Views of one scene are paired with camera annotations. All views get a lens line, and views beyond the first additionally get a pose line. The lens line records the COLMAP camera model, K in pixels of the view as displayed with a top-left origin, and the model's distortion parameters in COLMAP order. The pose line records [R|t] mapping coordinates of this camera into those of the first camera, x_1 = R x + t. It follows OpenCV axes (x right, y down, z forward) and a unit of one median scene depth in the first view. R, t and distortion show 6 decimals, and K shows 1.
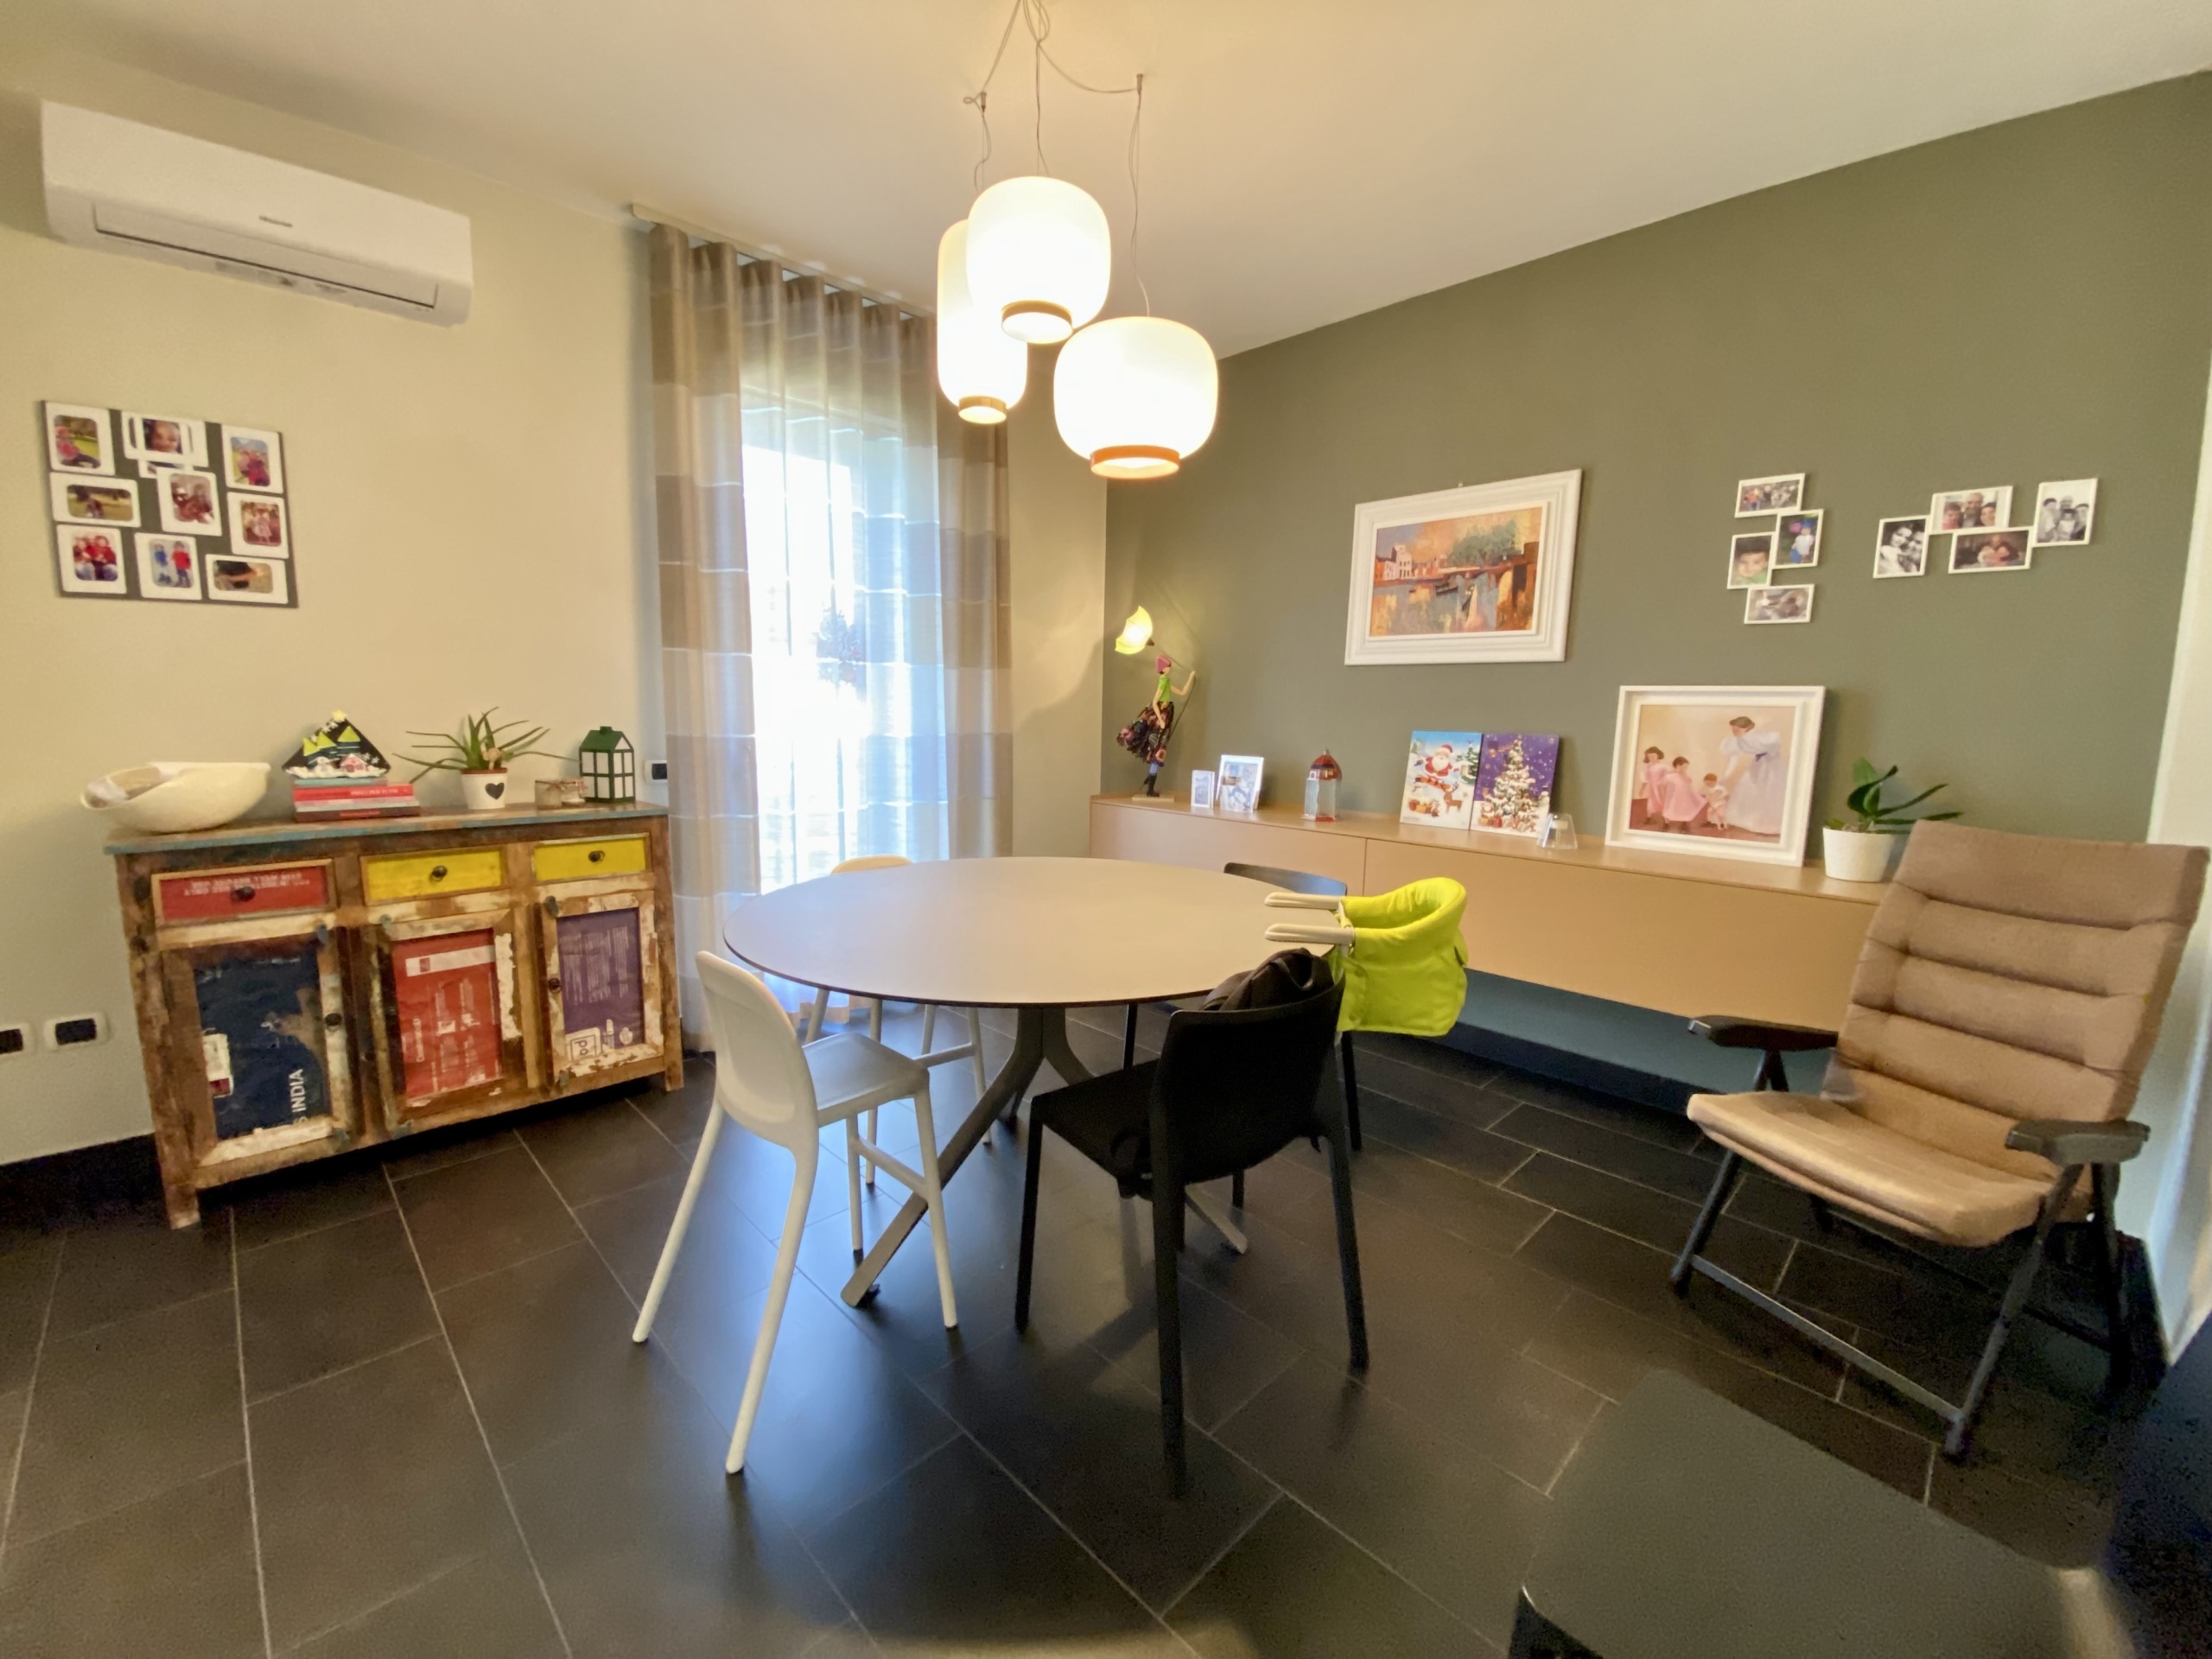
lens RADIAL K [[912.6, 0, 1106.0], [0, 912.6, 829.5], [0, 0, 1]] dist [0.000445, -0.014276]
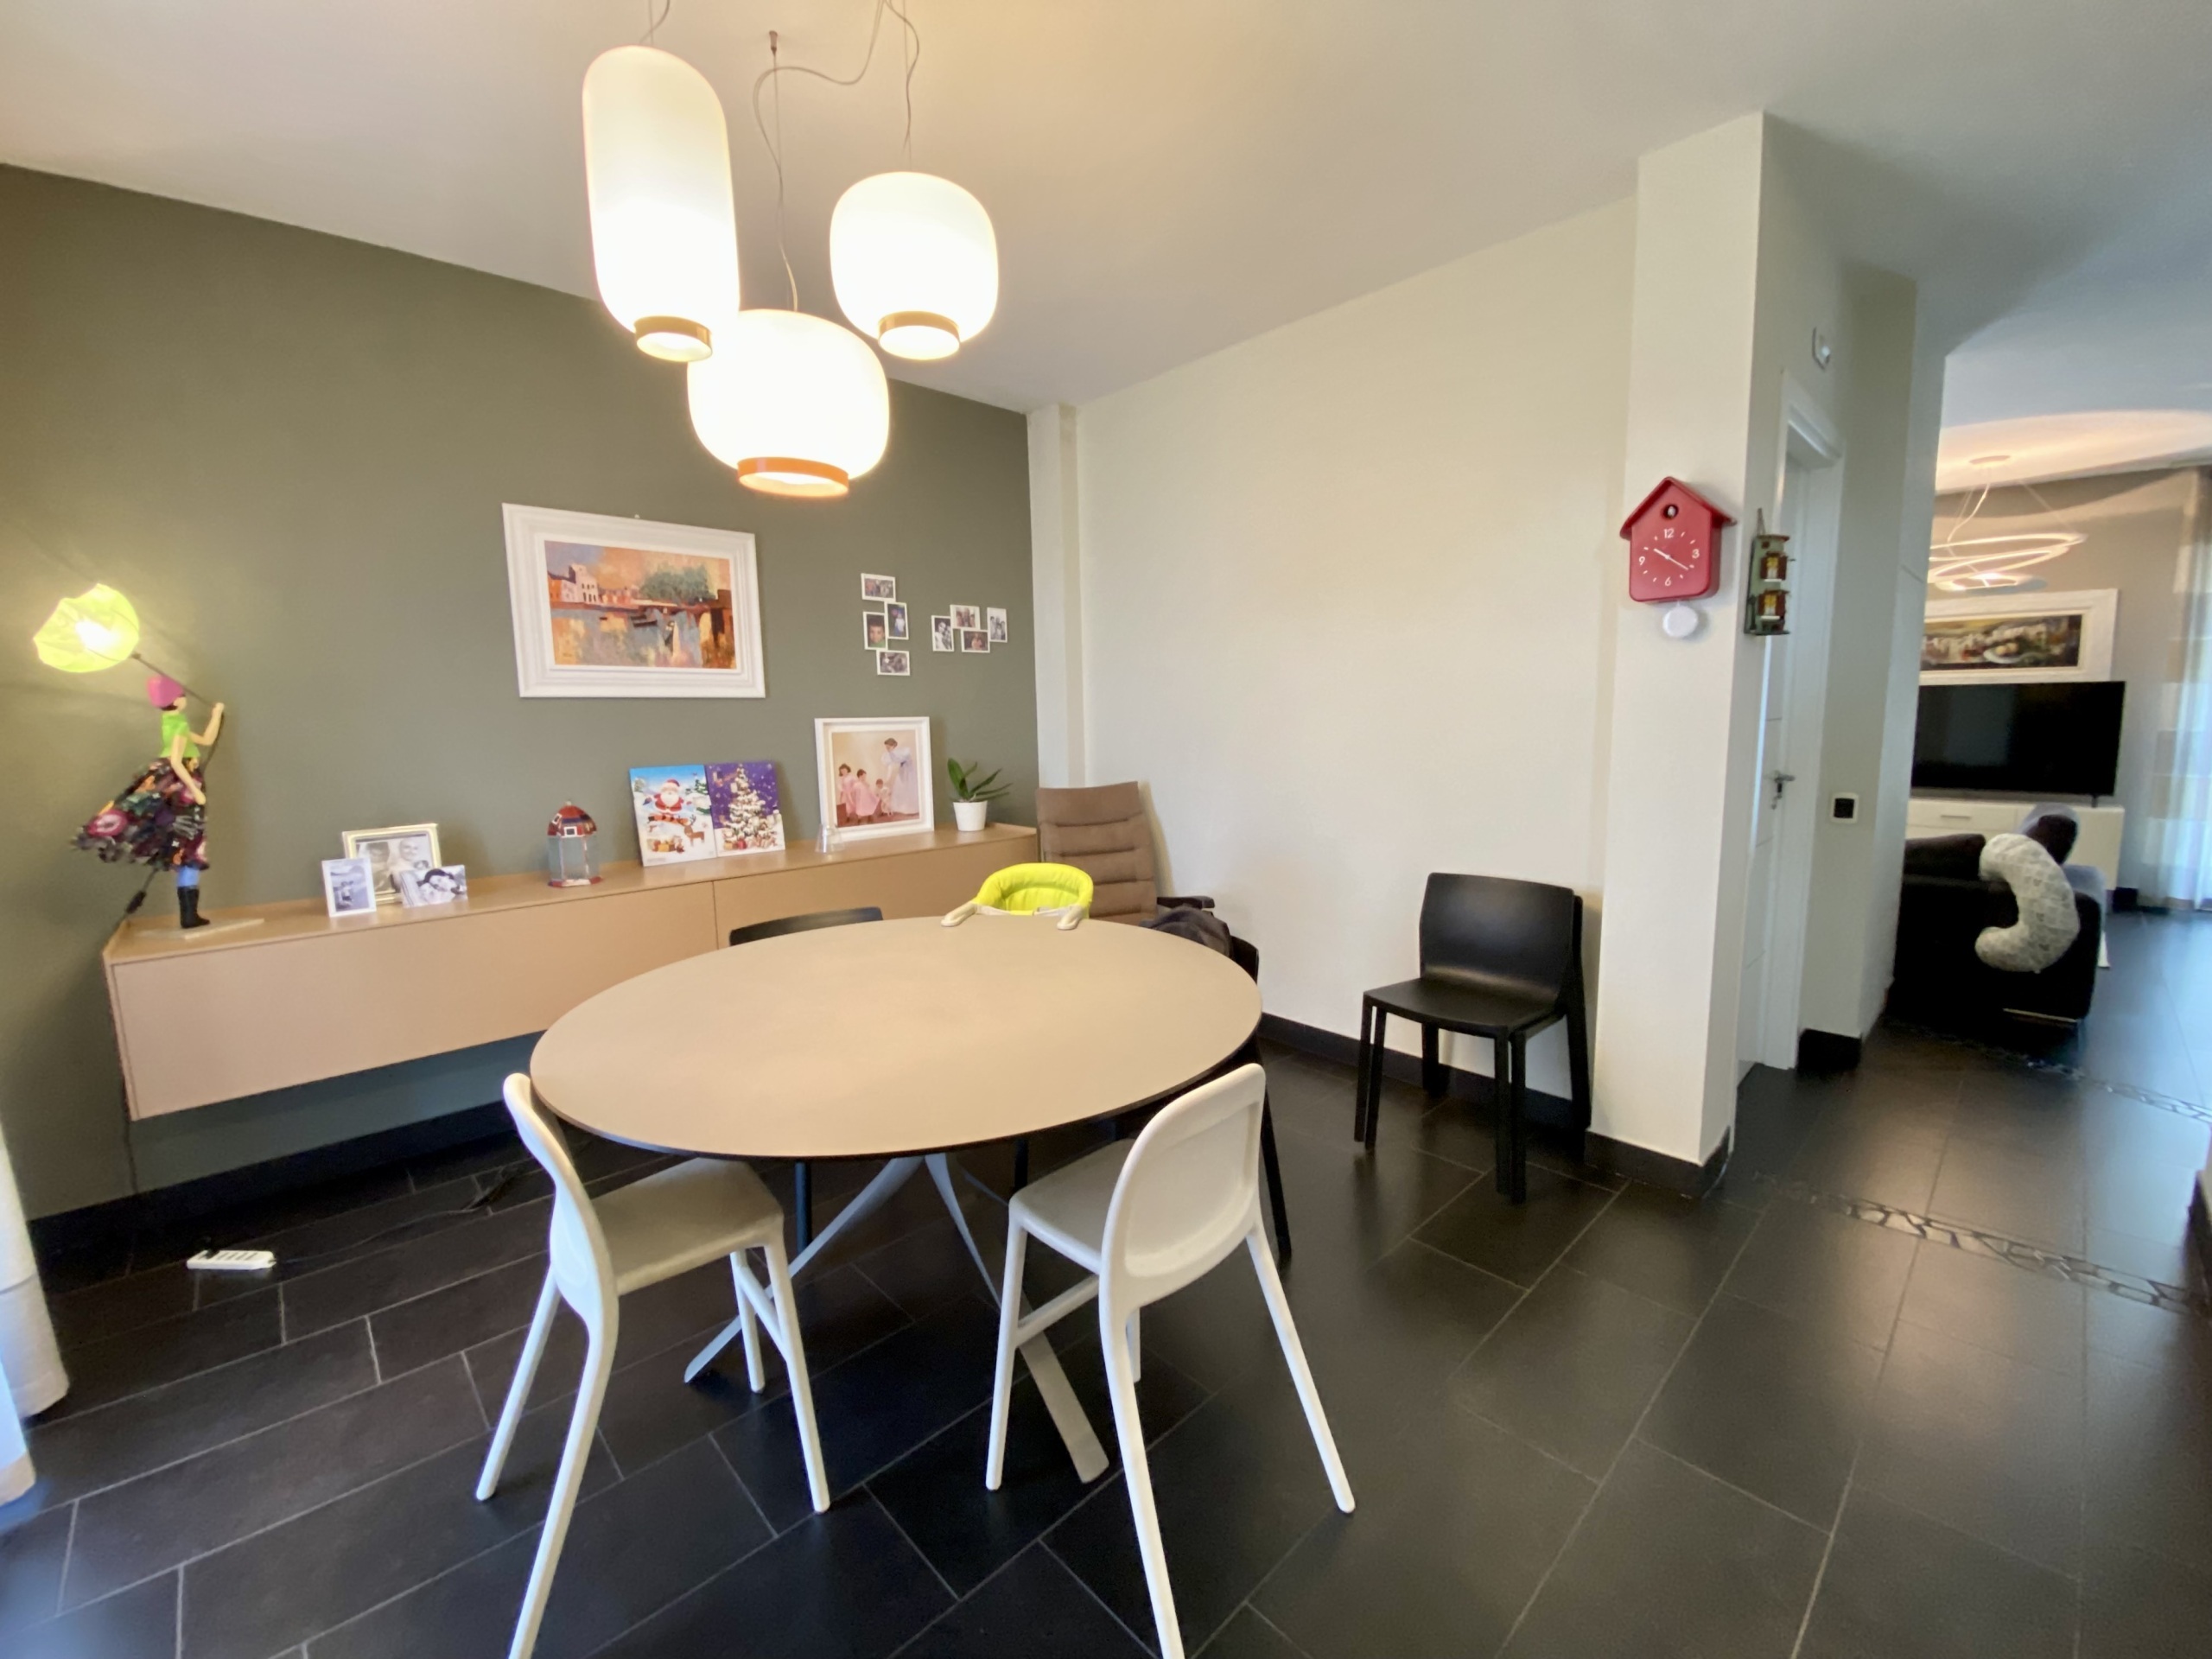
lens RADIAL K [[888.7, 0, 1106.0], [0, 888.7, 829.5], [0, 0, 1]] dist [0.015106, -0.019944]
pose [[0.002633, -0.135088, 0.990830, -0.630412], [0.163463, 0.977564, 0.132845, -0.097453], [-0.986546, 0.161614, 0.024656, 0.554805]]
